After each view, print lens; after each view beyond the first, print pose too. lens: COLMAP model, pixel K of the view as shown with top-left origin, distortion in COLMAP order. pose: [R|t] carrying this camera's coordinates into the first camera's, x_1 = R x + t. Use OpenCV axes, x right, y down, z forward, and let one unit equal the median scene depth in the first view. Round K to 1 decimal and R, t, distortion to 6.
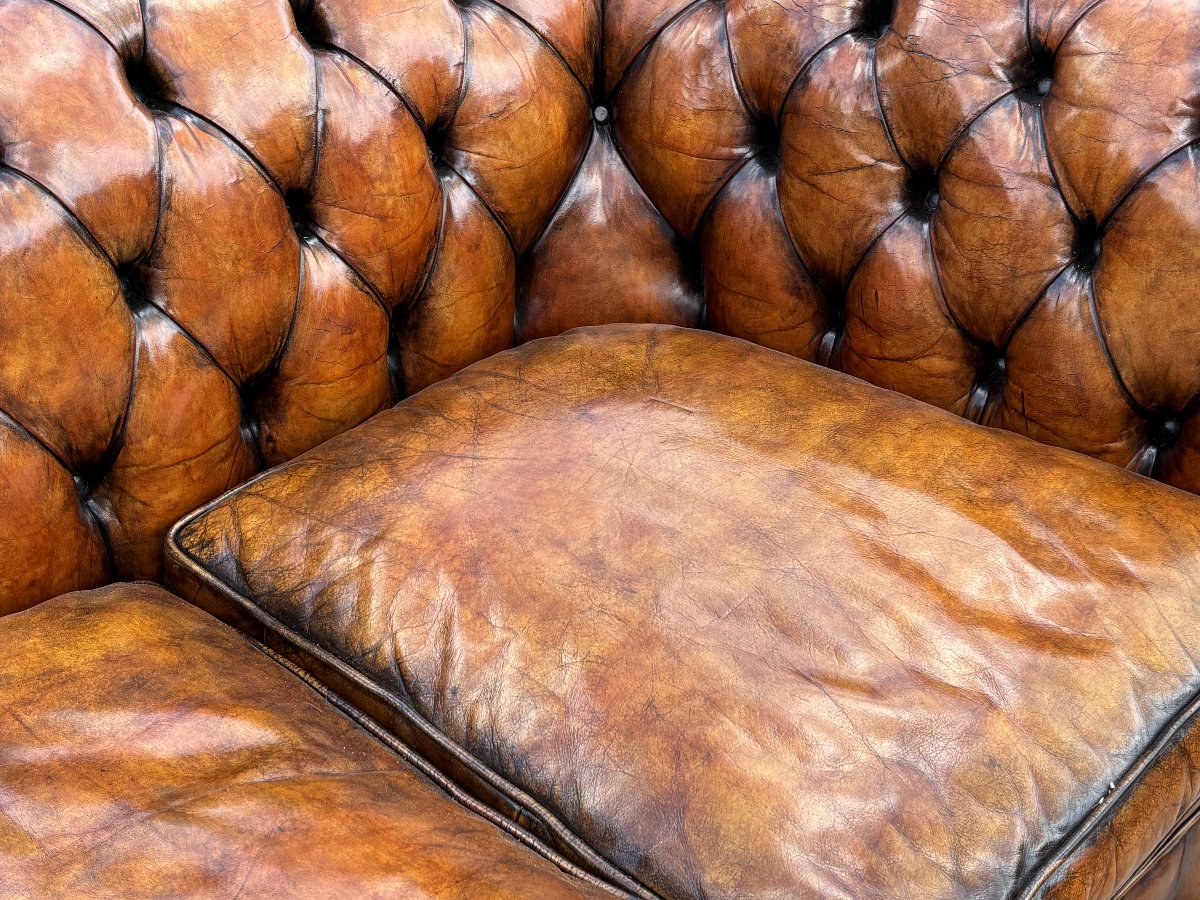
lens RADIAL K [[1810.1, 0, 629.8], [0, 1810.1, 447.0], [0, 0, 1]] dist [0.143841, 0.000000]
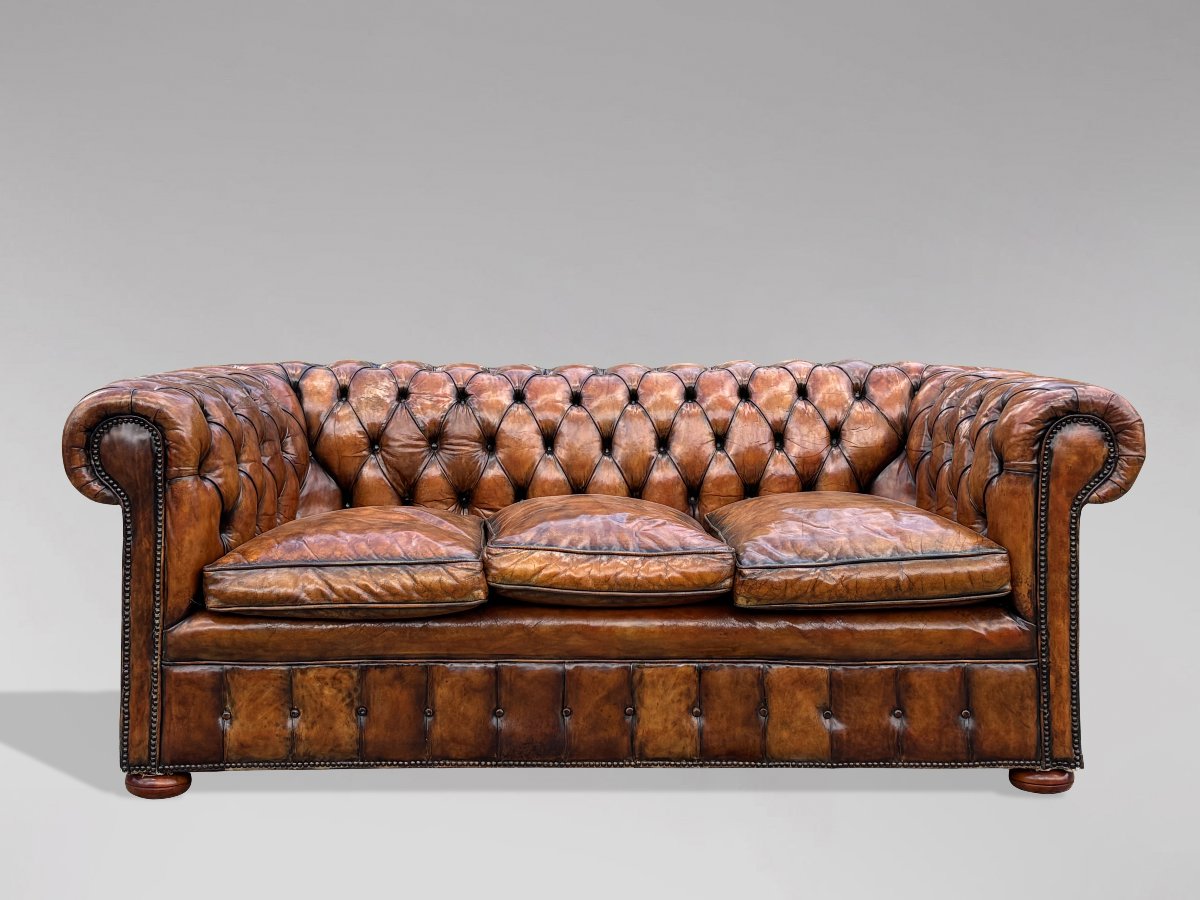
lens RADIAL K [[1810.1, 0, 605.4], [0, 1810.1, 451.1], [0, 0, 1]] dist [0.143841, 0.000000]
pose [[0.715793, 0.053928, -0.696227, 1.815072], [-0.390057, 0.857856, -0.334572, 1.069828], [0.579219, 0.511053, 0.635083, -1.205822]]
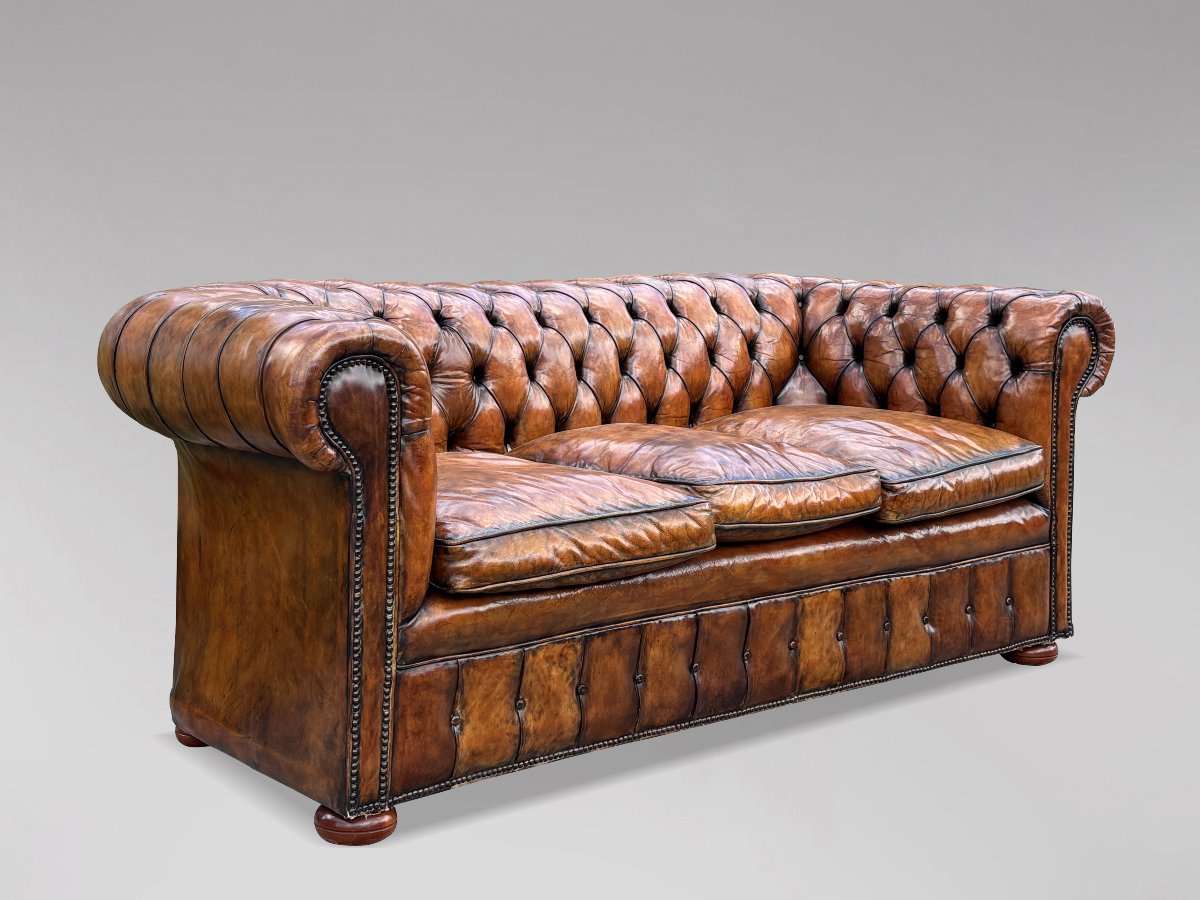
lens RADIAL K [[1810.1, 0, 622.2], [0, 1810.1, 428.3], [0, 0, 1]] dist [0.143841, 0.000000]
pose [[0.997984, 0.010441, -0.062596, -0.132161], [-0.038316, 0.885429, -0.463193, 1.413608], [0.050588, 0.464658, 0.884044, -1.695797]]
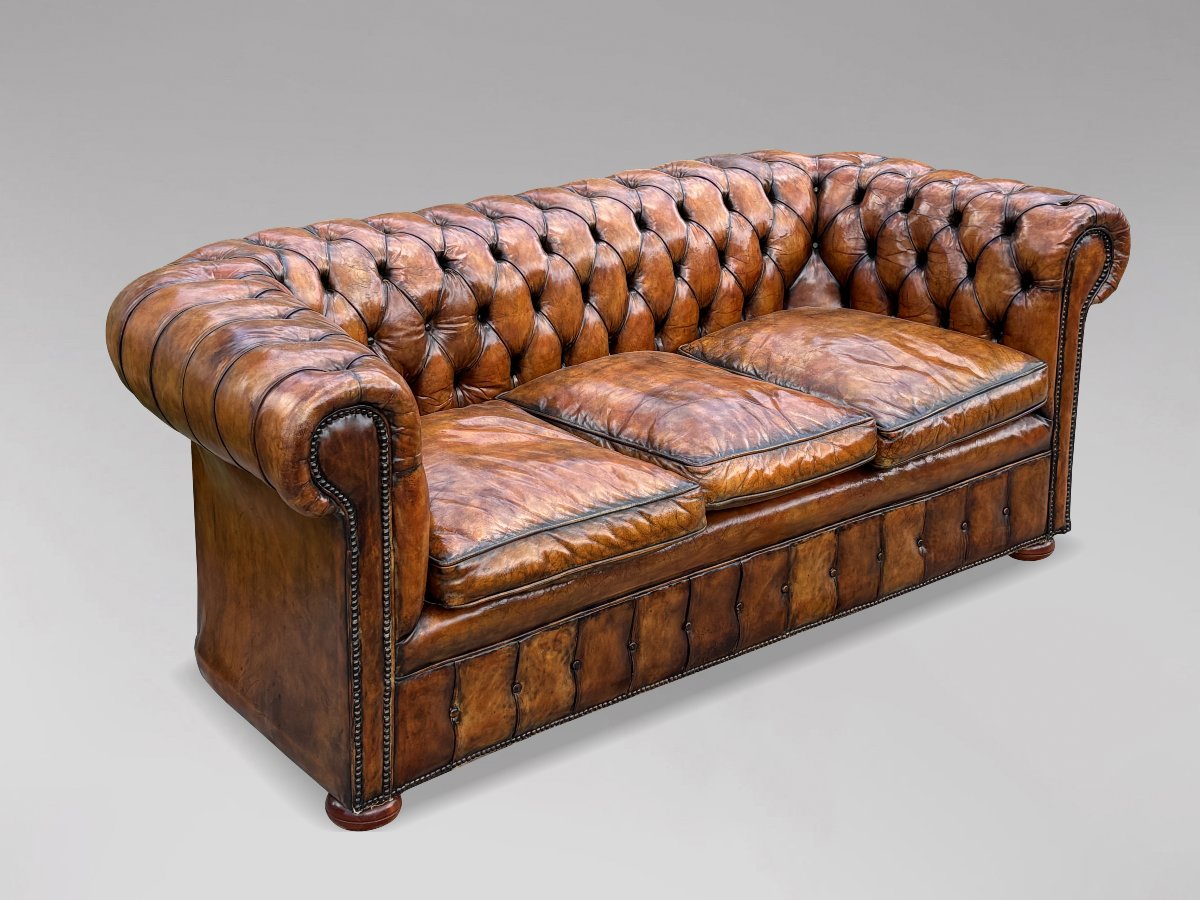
lens RADIAL K [[1810.1, 0, 616.6], [0, 1810.1, 443.1], [0, 0, 1]] dist [0.143841, 0.000000]
pose [[0.994576, 0.032384, -0.098839, -0.038079], [-0.055928, 0.967727, -0.245715, 0.943906], [0.087692, 0.249910, 0.964290, -1.929556]]
